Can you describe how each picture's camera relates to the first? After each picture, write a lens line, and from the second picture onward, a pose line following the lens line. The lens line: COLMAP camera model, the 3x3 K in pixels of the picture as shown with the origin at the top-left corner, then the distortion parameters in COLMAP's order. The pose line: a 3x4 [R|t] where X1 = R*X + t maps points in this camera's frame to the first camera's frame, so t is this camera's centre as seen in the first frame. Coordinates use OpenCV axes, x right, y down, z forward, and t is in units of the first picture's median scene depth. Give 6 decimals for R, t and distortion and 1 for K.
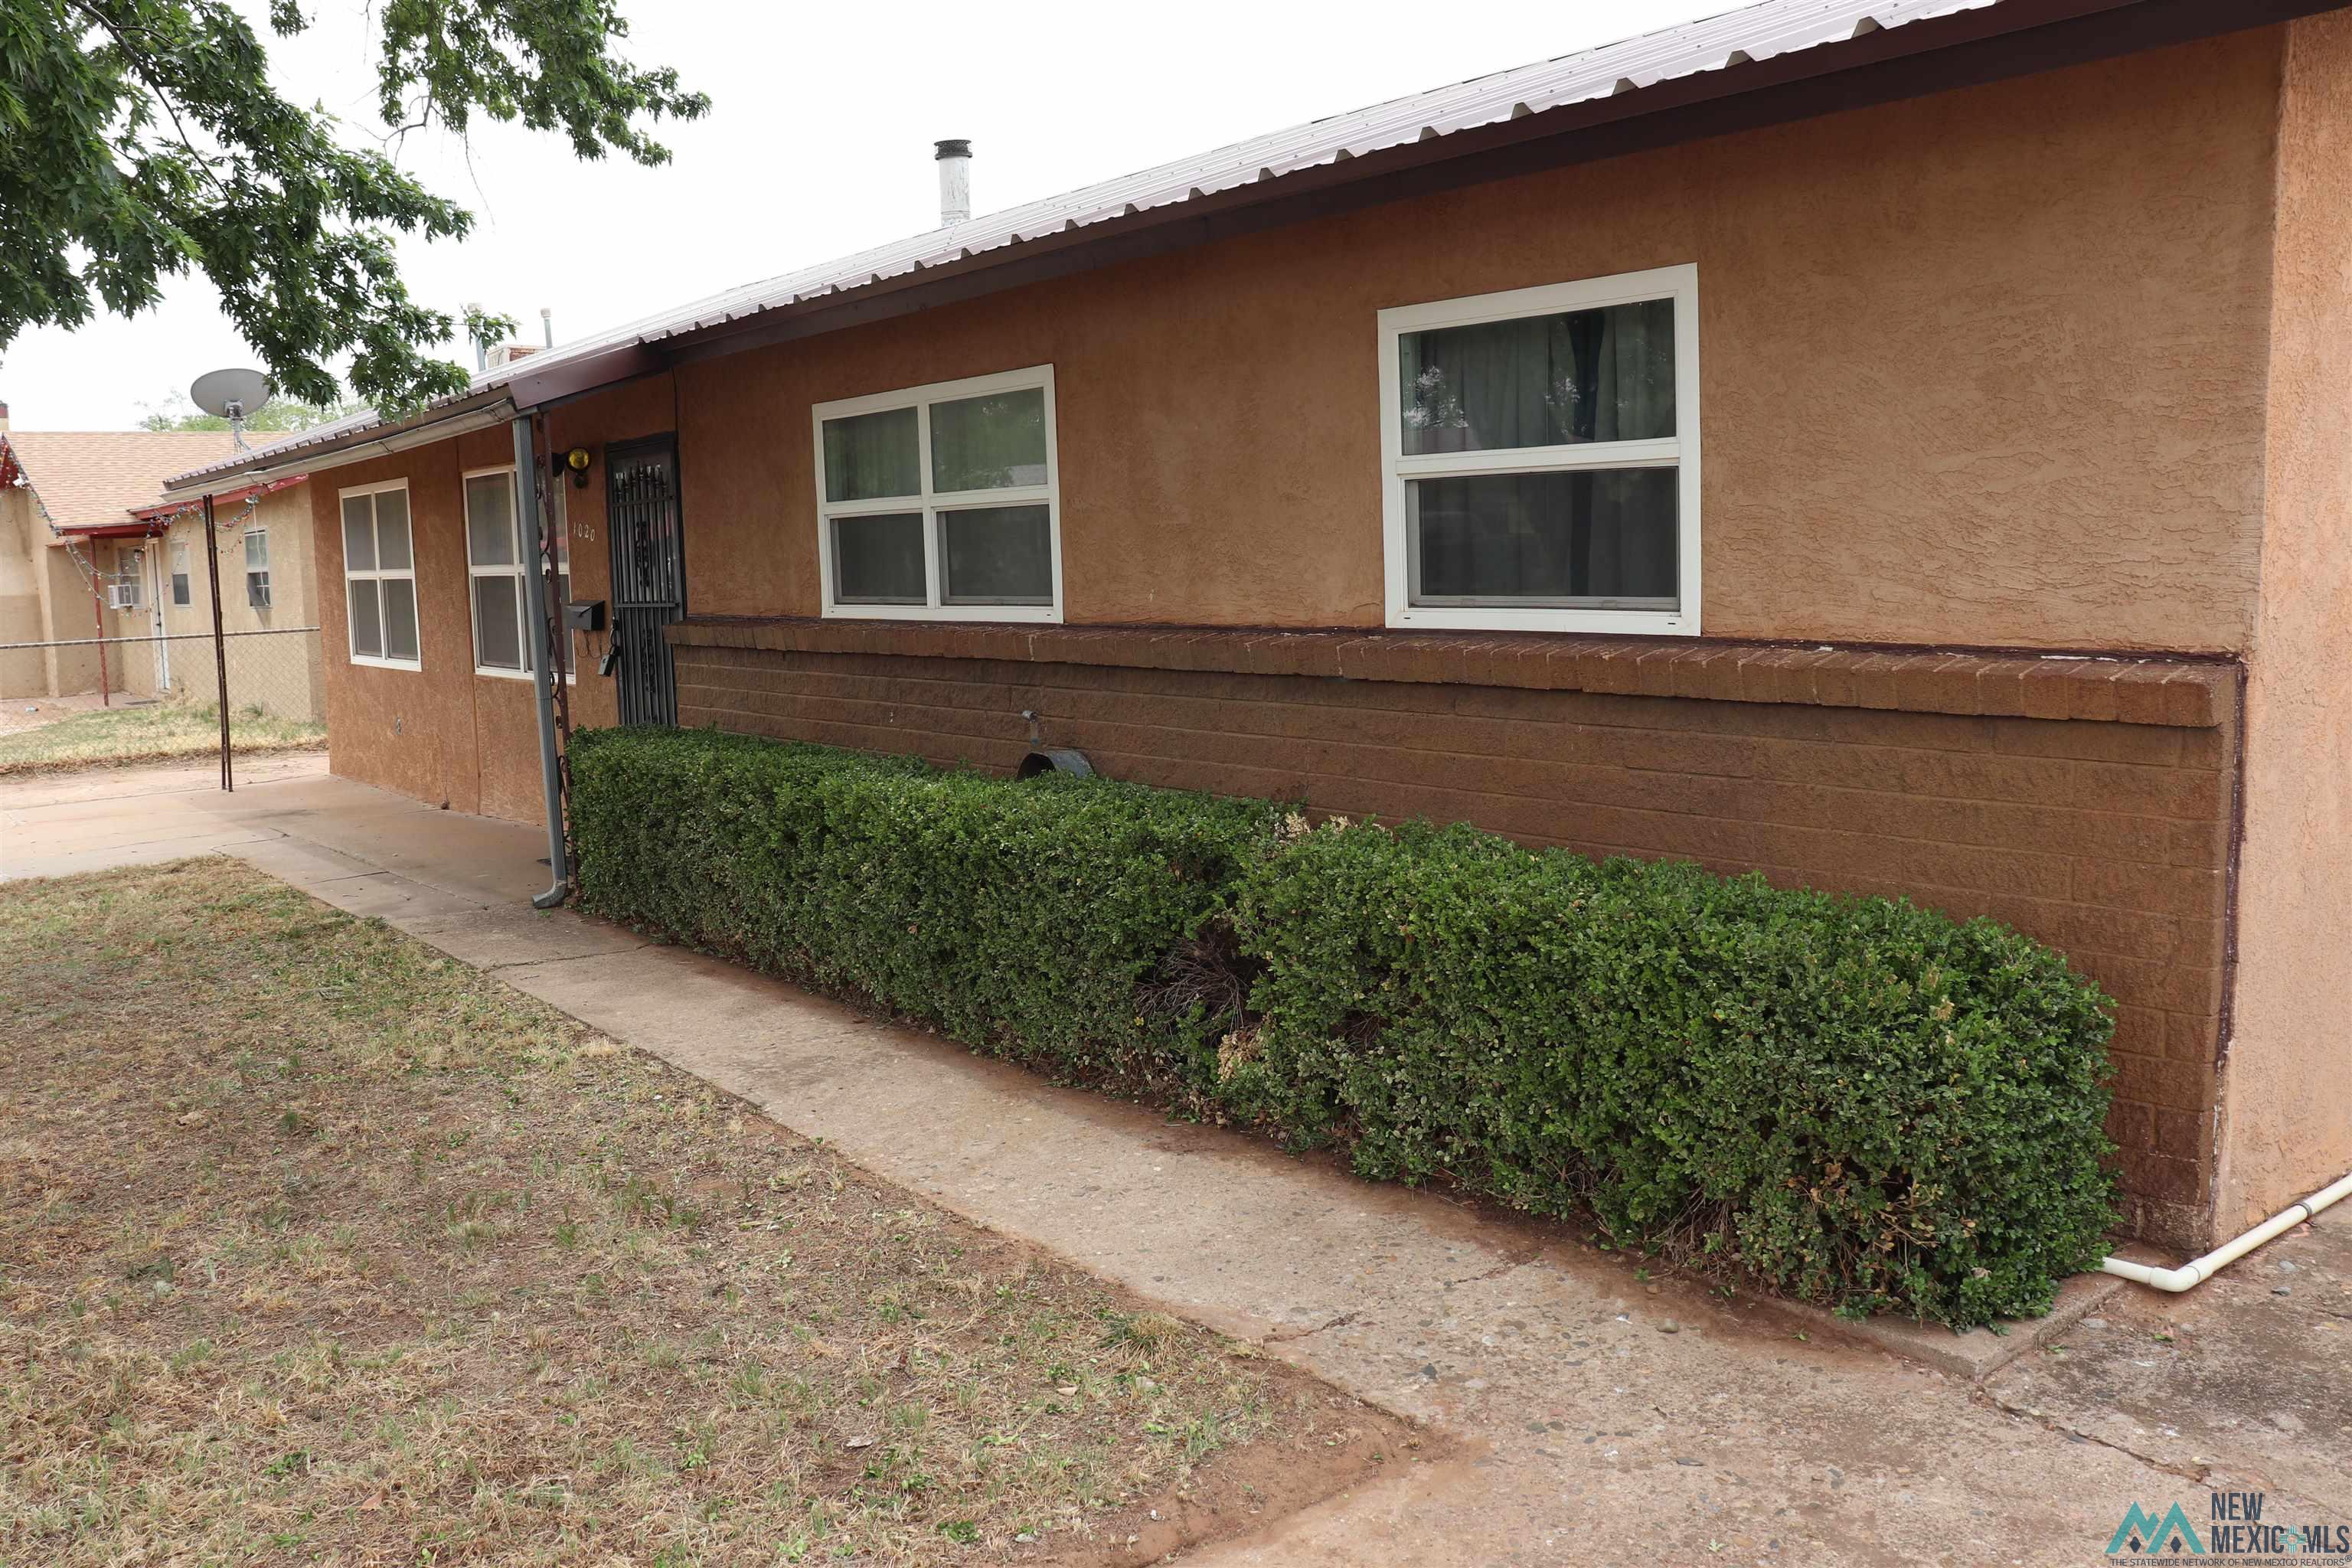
lens RADIAL K [[1931.2, 0, 1169.0], [0, 1931.2, 793.3], [0, 0, 1]] dist [-0.175006, 0.173887]
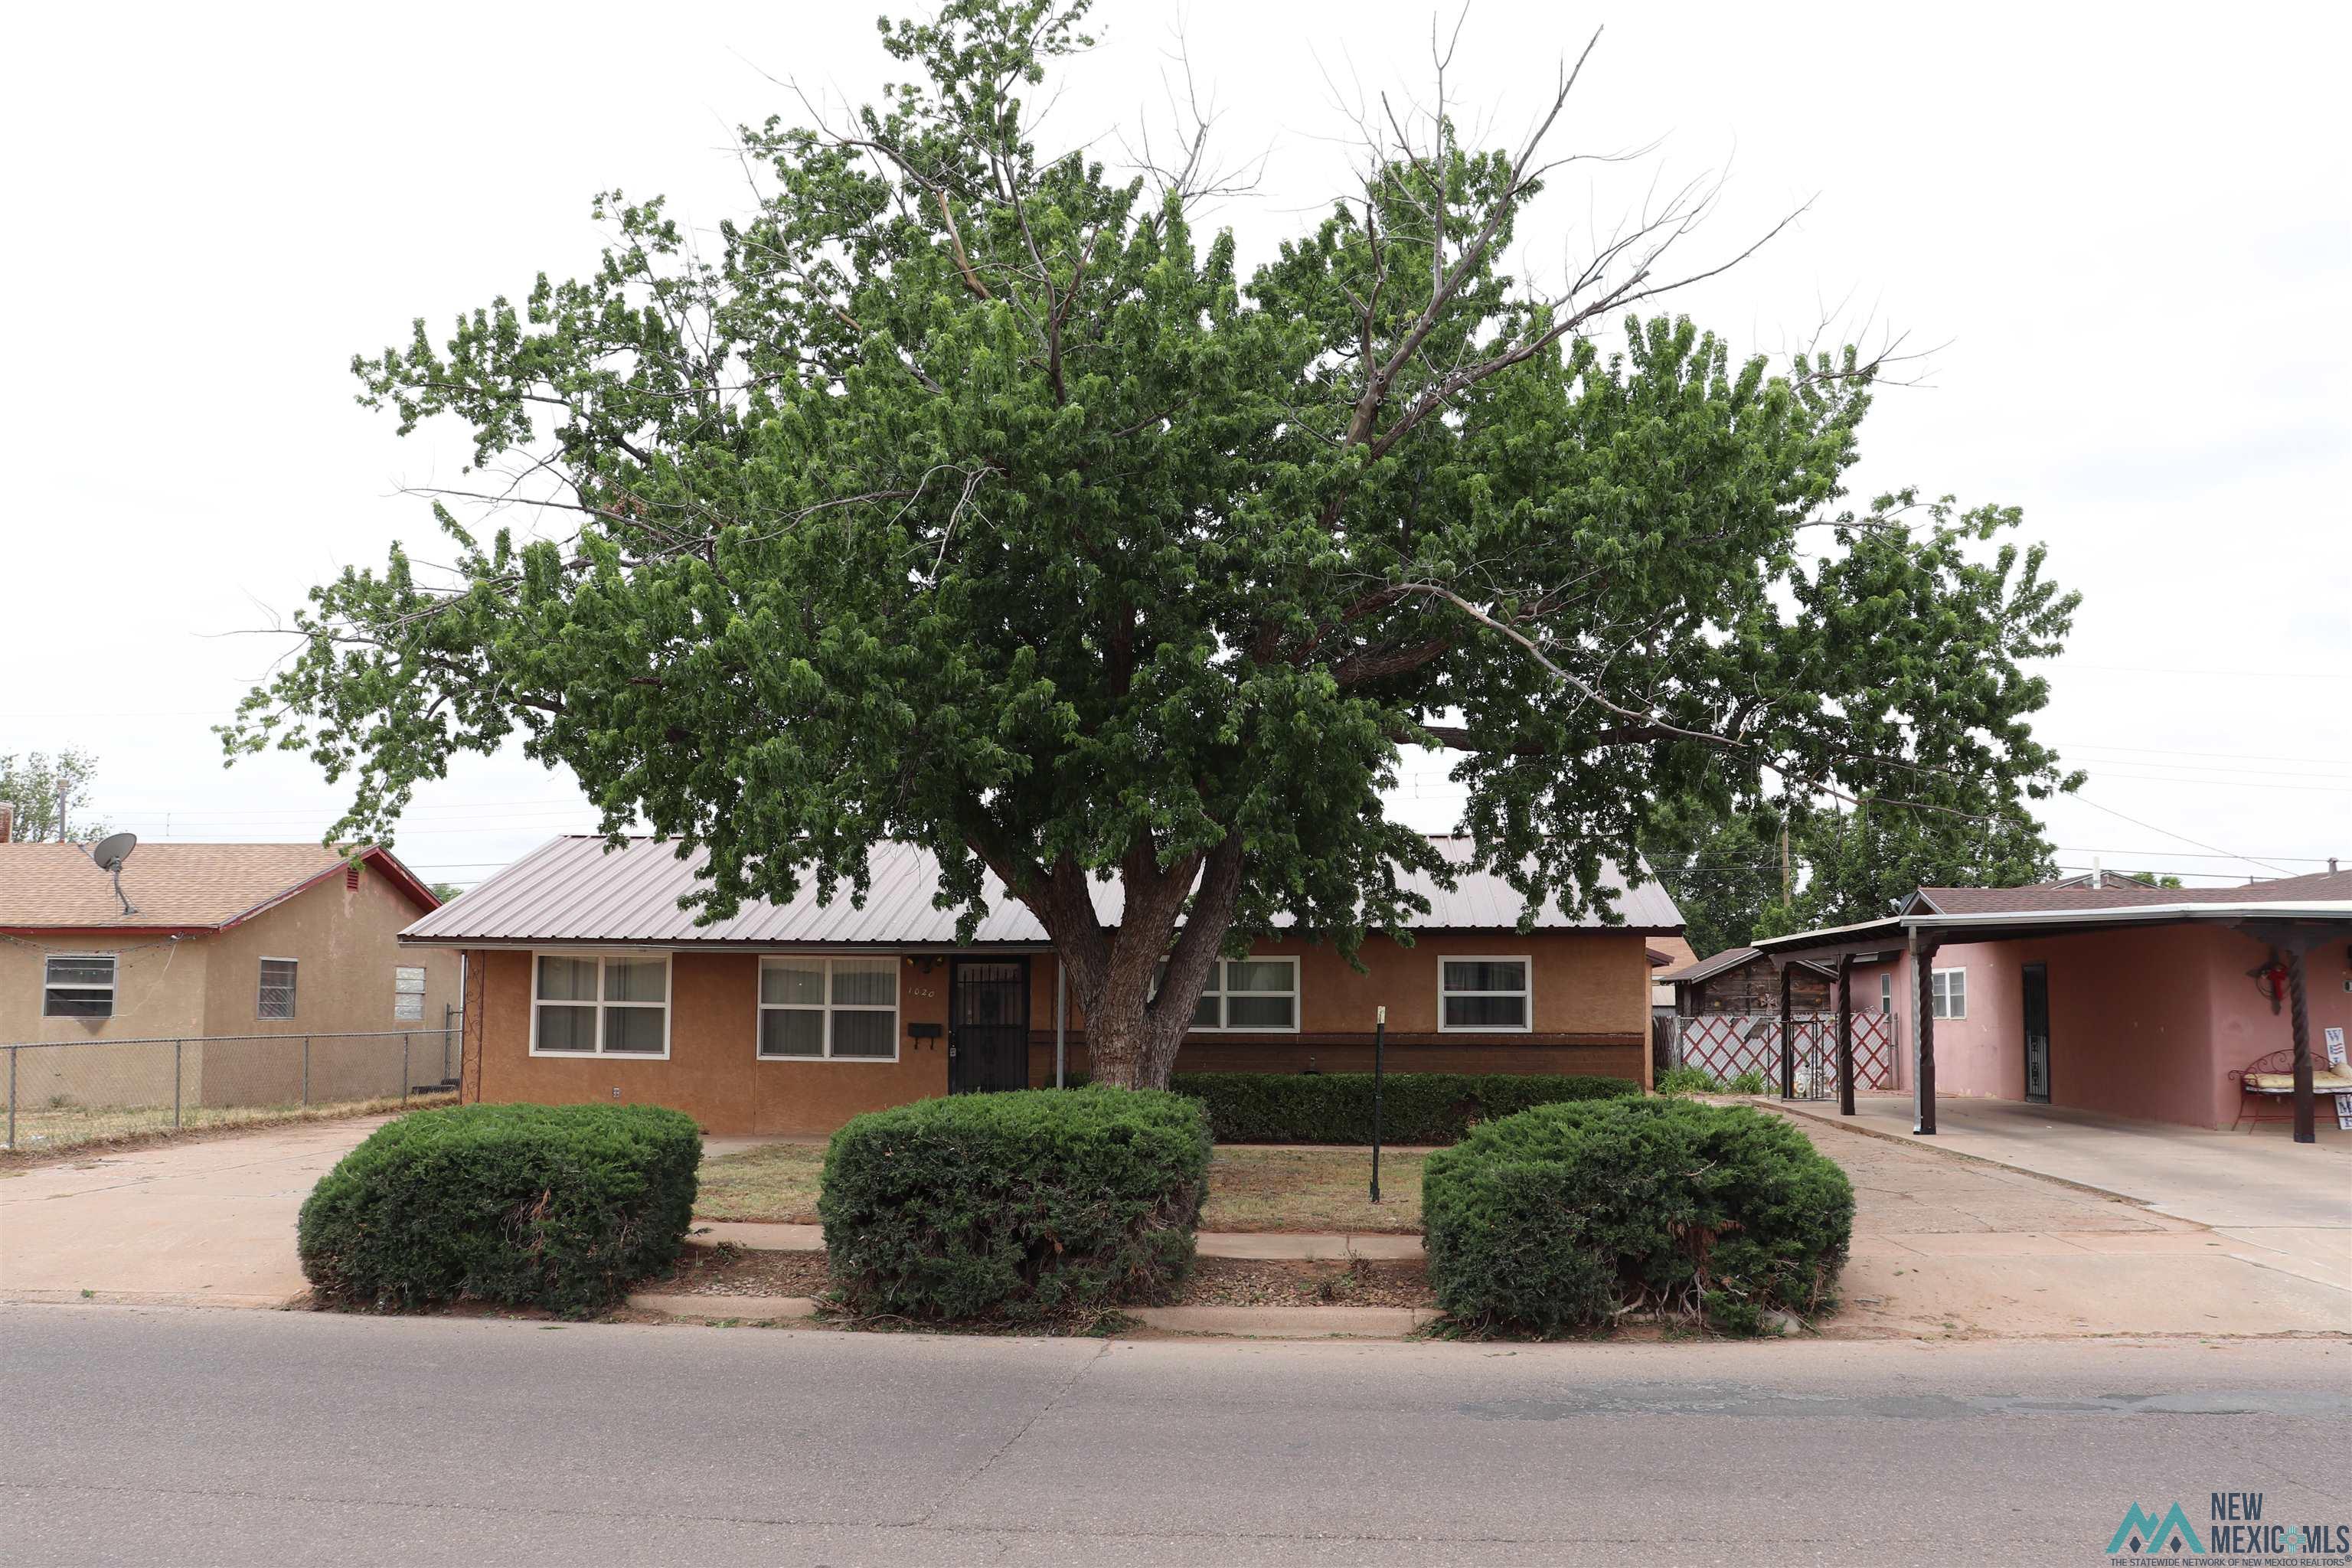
lens RADIAL K [[1931.2, 0, 1169.0], [0, 1931.2, 793.3], [0, 0, 1]] dist [-0.175006, 0.173887]
pose [[0.677681, 0.112725, 0.726665, -3.929923], [0.068441, 0.974223, -0.214955, 0.305630], [-0.732164, 0.195405, 0.652497, -1.597812]]
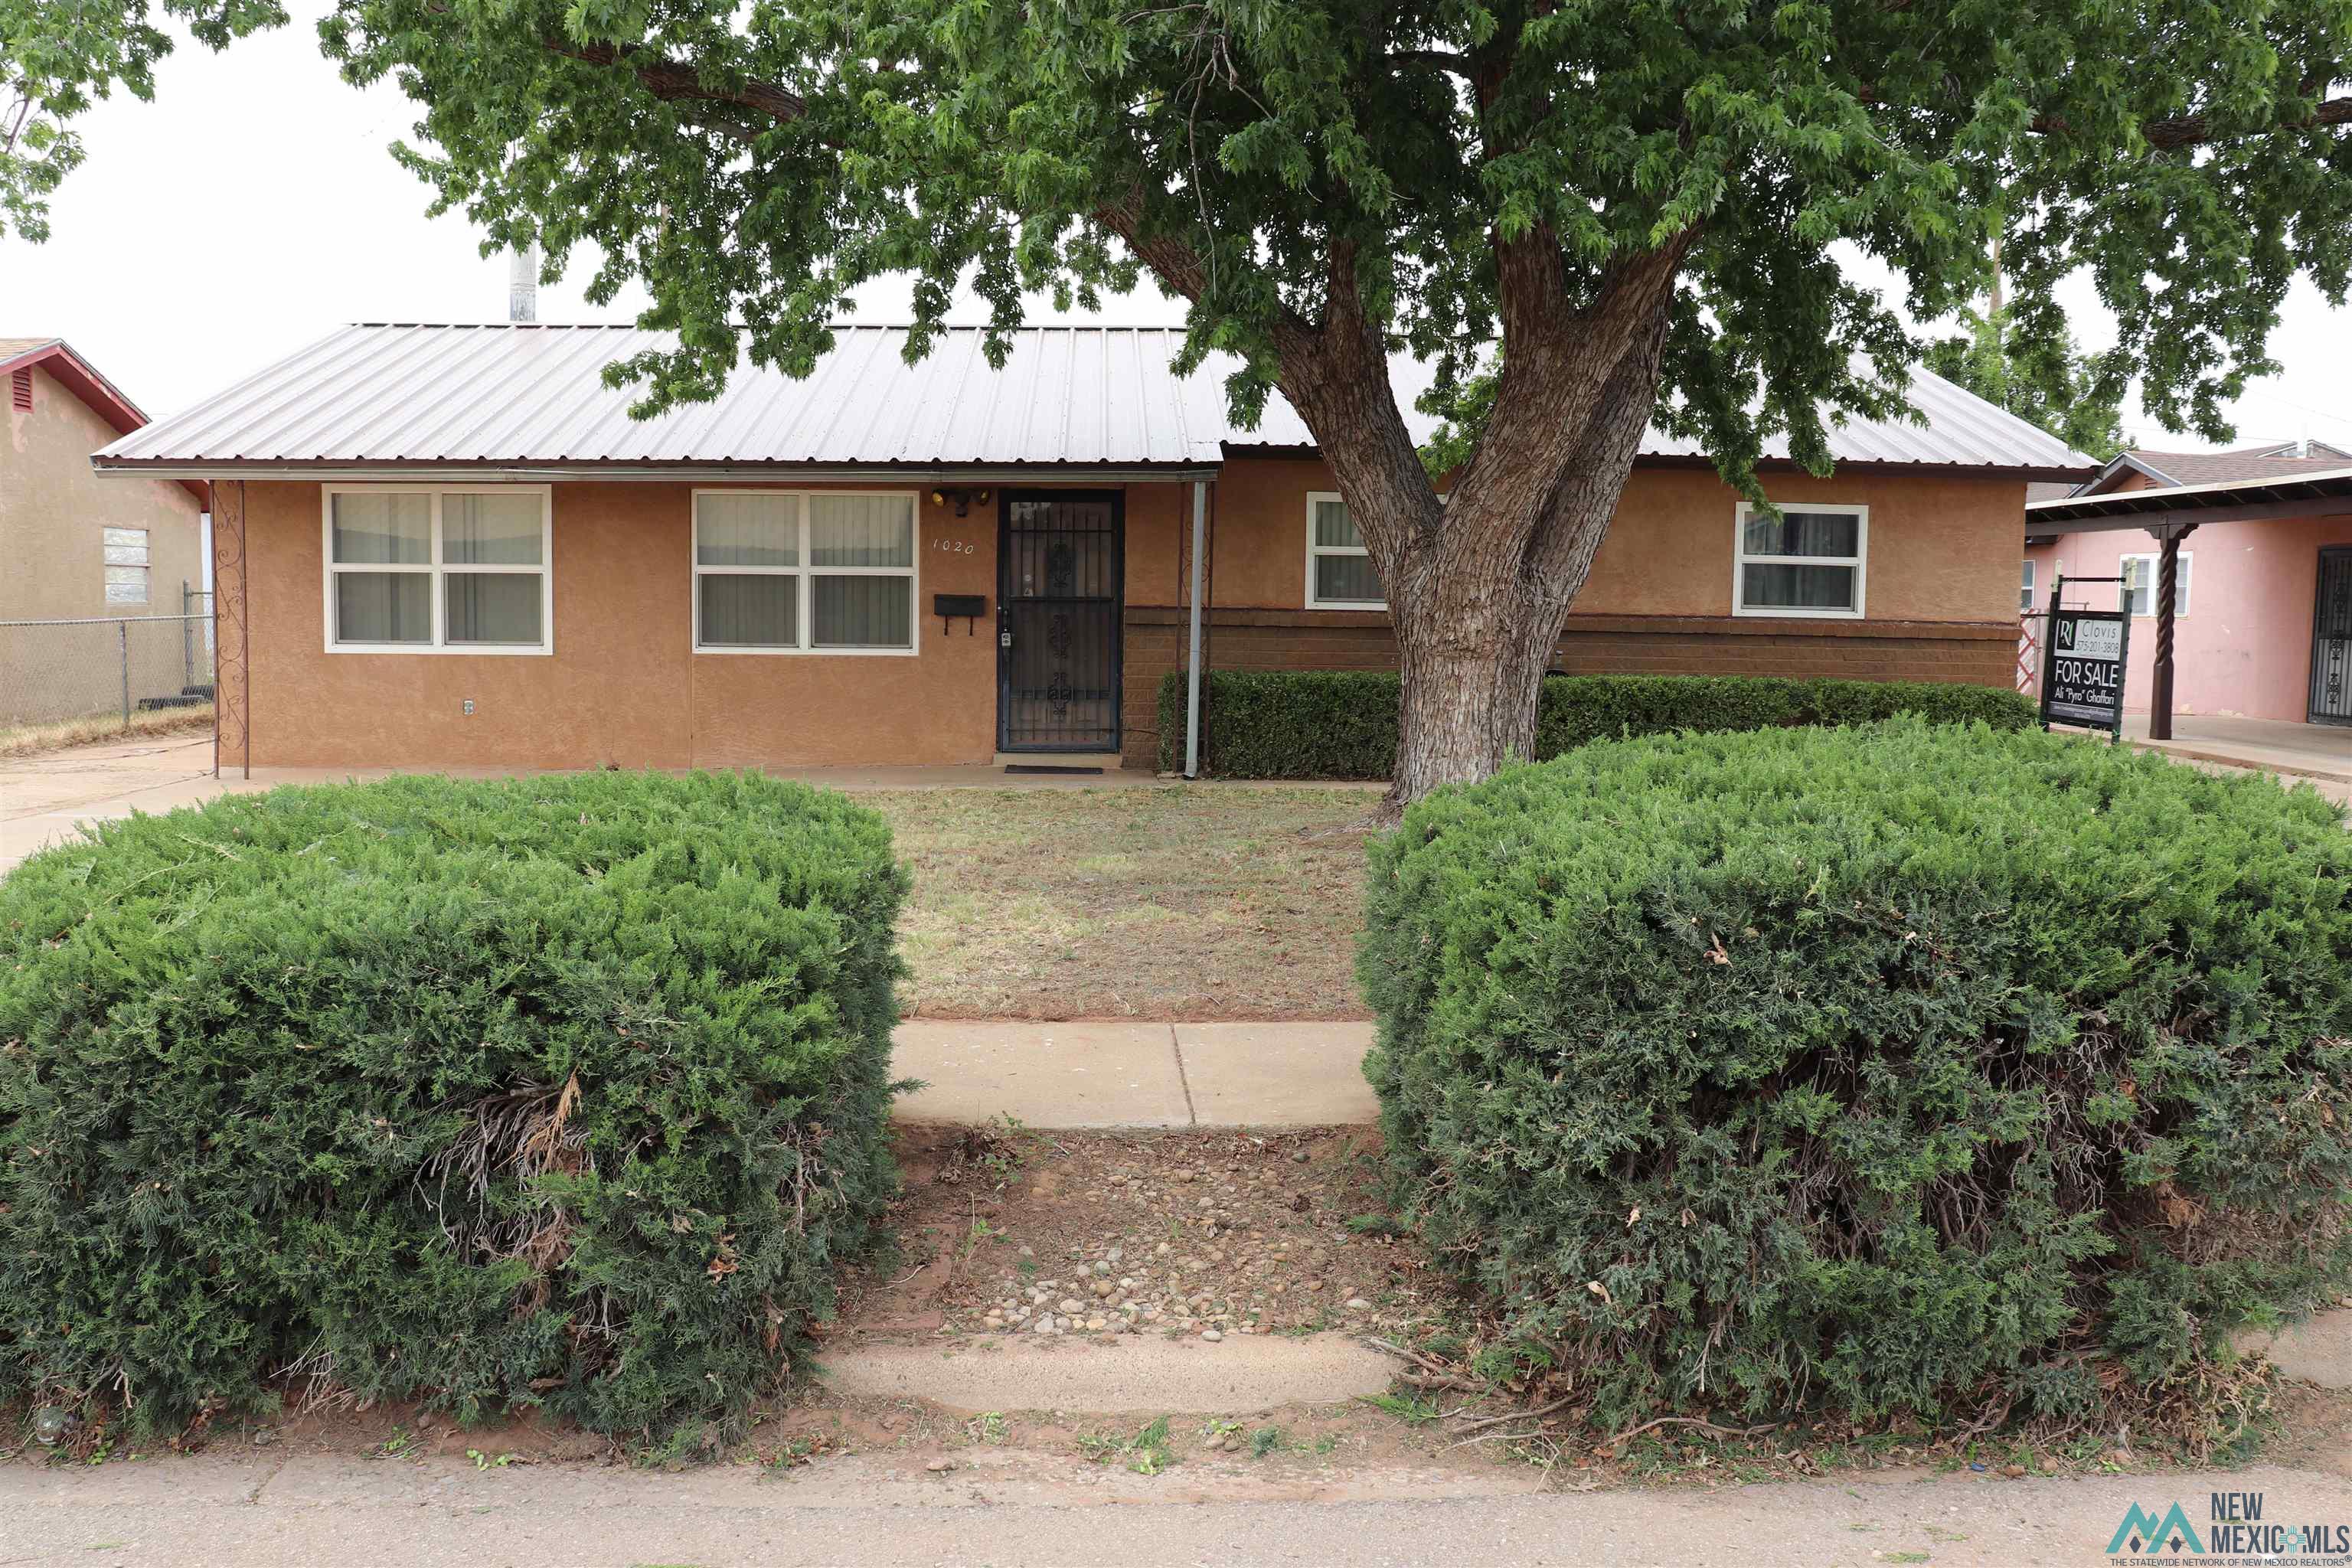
lens RADIAL K [[1927.4, 0, 1161.7], [0, 1927.4, 785.2], [0, 0, 1]] dist [-0.170816, 0.161125]
pose [[0.584486, -0.042450, 0.810293, -3.088161], [0.073574, 0.997289, -0.000825, 0.117343], [-0.808061, 0.060099, 0.586025, 0.096305]]
